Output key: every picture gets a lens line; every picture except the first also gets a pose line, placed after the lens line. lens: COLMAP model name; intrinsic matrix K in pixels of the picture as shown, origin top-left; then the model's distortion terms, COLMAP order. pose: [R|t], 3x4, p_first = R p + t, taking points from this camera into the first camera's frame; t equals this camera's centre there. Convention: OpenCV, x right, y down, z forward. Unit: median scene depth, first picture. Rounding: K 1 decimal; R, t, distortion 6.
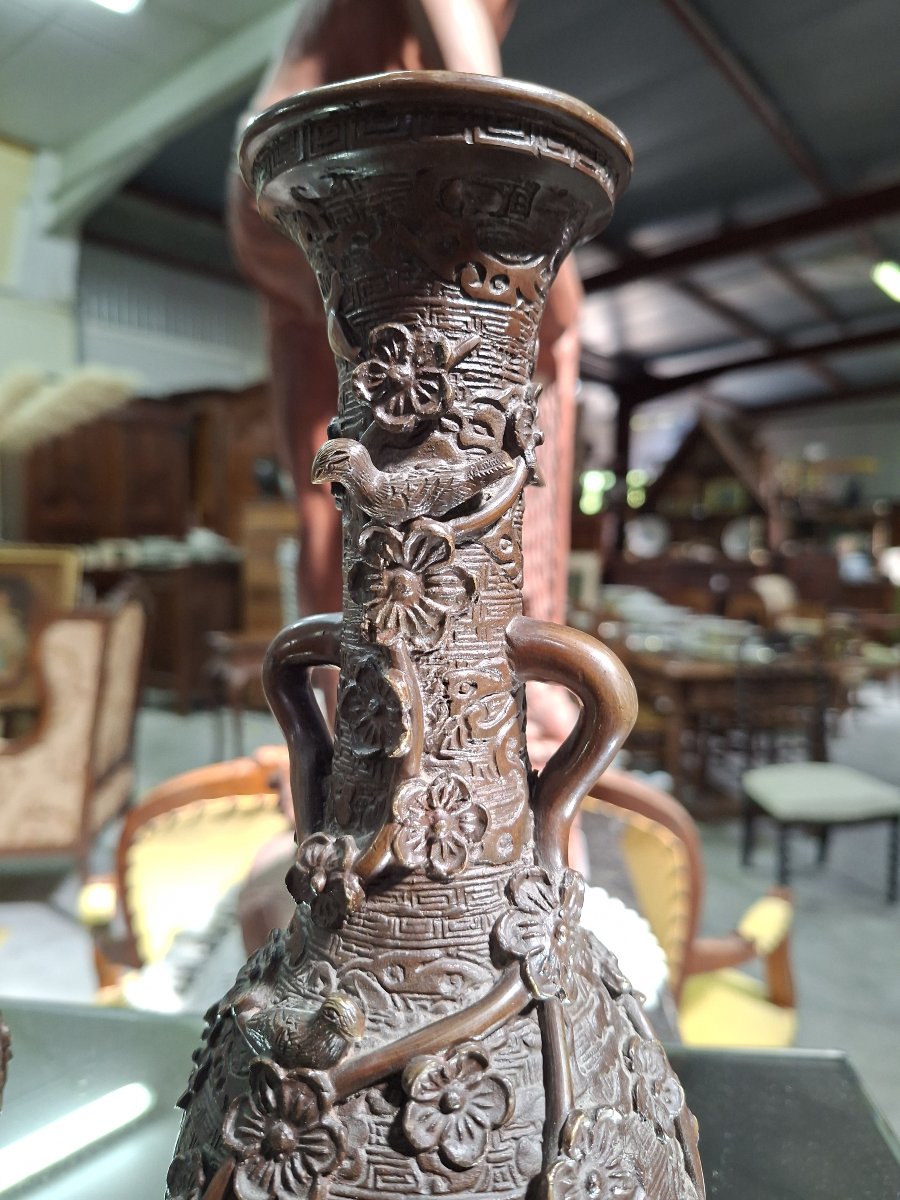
lens RADIAL K [[834.2, 0, 451.0], [0, 834.2, 580.1], [0, 0, 1]] dist [0.097839, -0.171561]
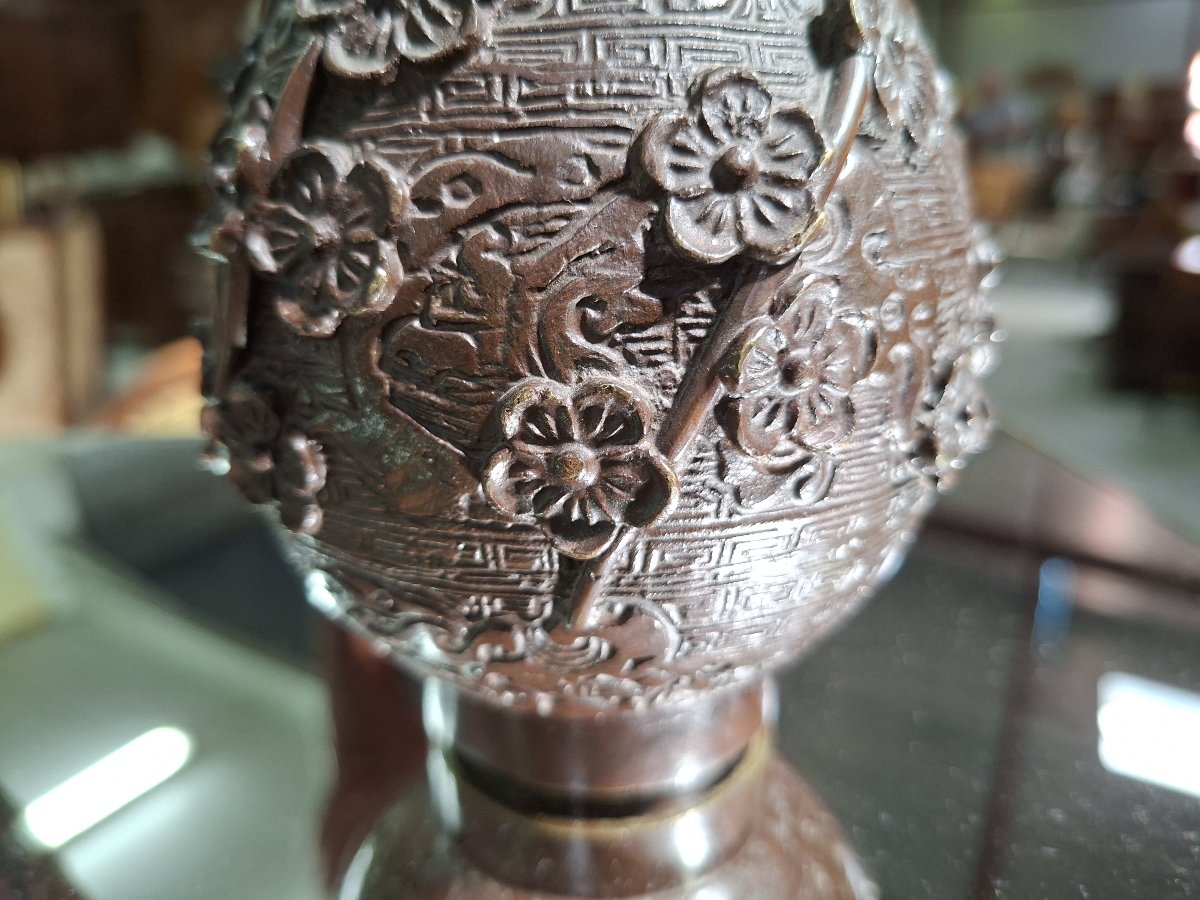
lens RADIAL K [[834.2, 0, 600.0], [0, 834.2, 450.0], [0, 0, 1]] dist [0.097839, -0.171561]
pose [[0.984983, -0.077739, 0.154157, -0.168208], [0.040884, 0.972521, 0.229199, 0.797473], [-0.167738, -0.219455, 0.961095, 0.312415]]
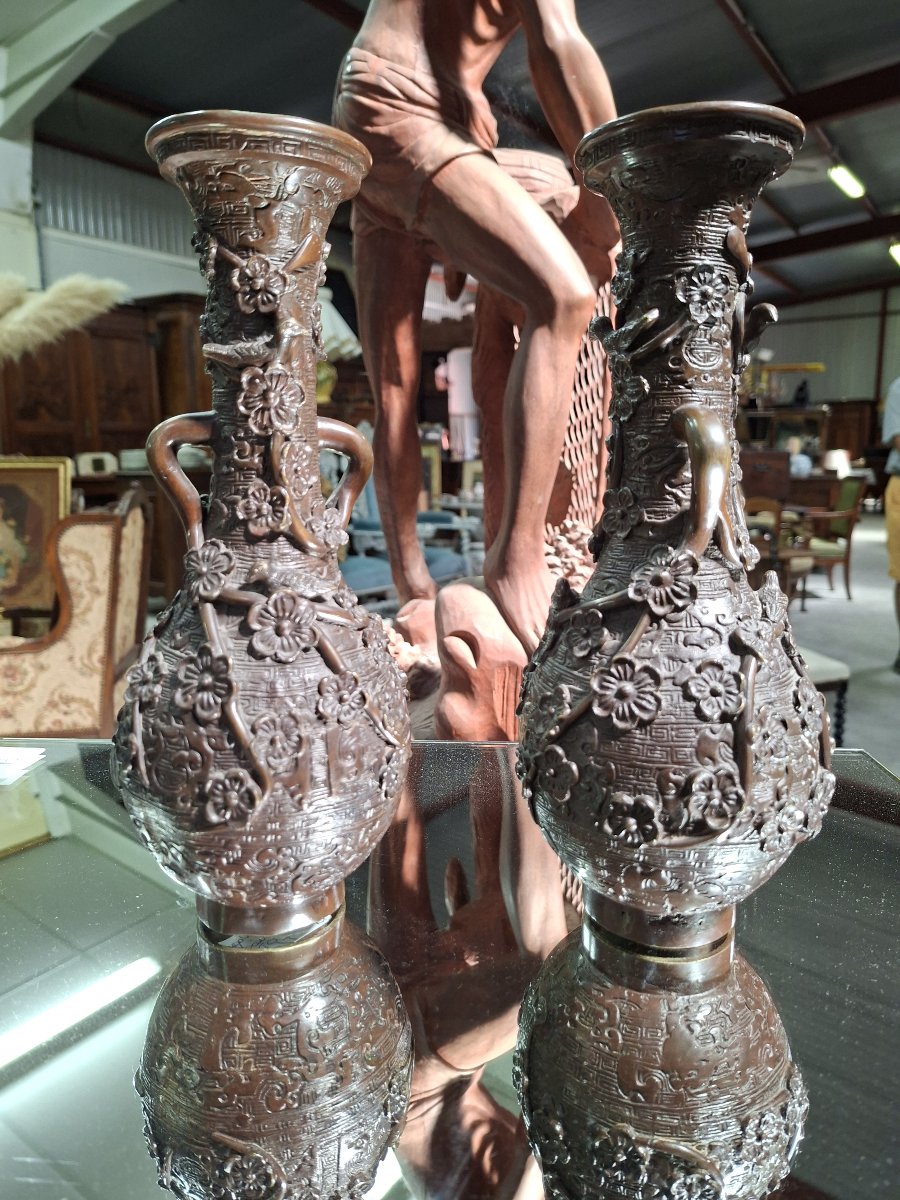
lens RADIAL K [[833.8, 0, 446.3], [0, 833.8, 593.1], [0, 0, 1]] dist [-0.000493, -0.028347]
pose [[0.998384, -0.027034, 0.049990, -0.700889], [0.020756, 0.992303, 0.122080, 0.219997], [-0.052906, -0.120845, 0.991261, -0.840805]]
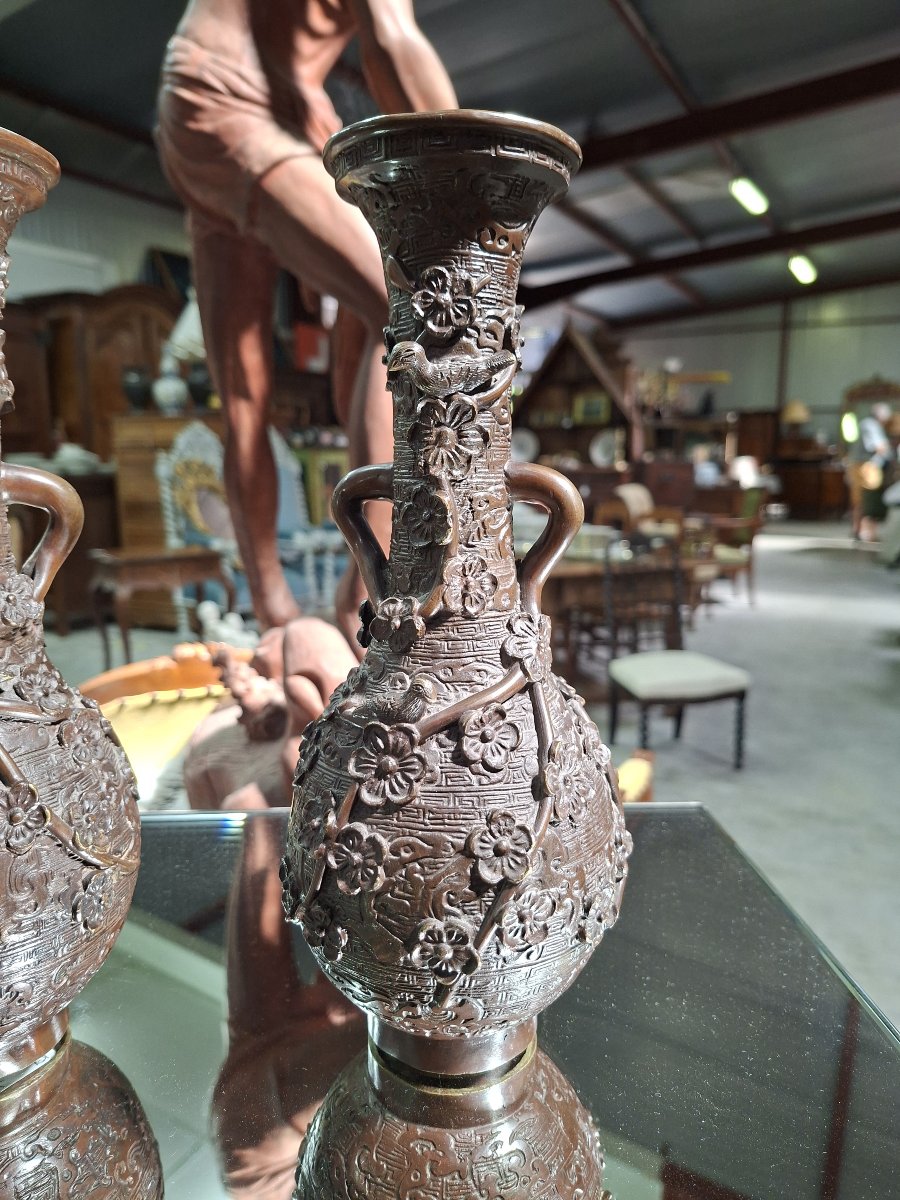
lens RADIAL K [[834.2, 0, 451.0], [0, 834.2, 580.1], [0, 0, 1]] dist [0.097839, -0.171561]
pose [[0.988277, -0.034460, 0.148729, -0.291713], [0.019338, 0.994602, 0.101945, 0.114820], [-0.151439, -0.097874, 0.983609, -0.593587]]
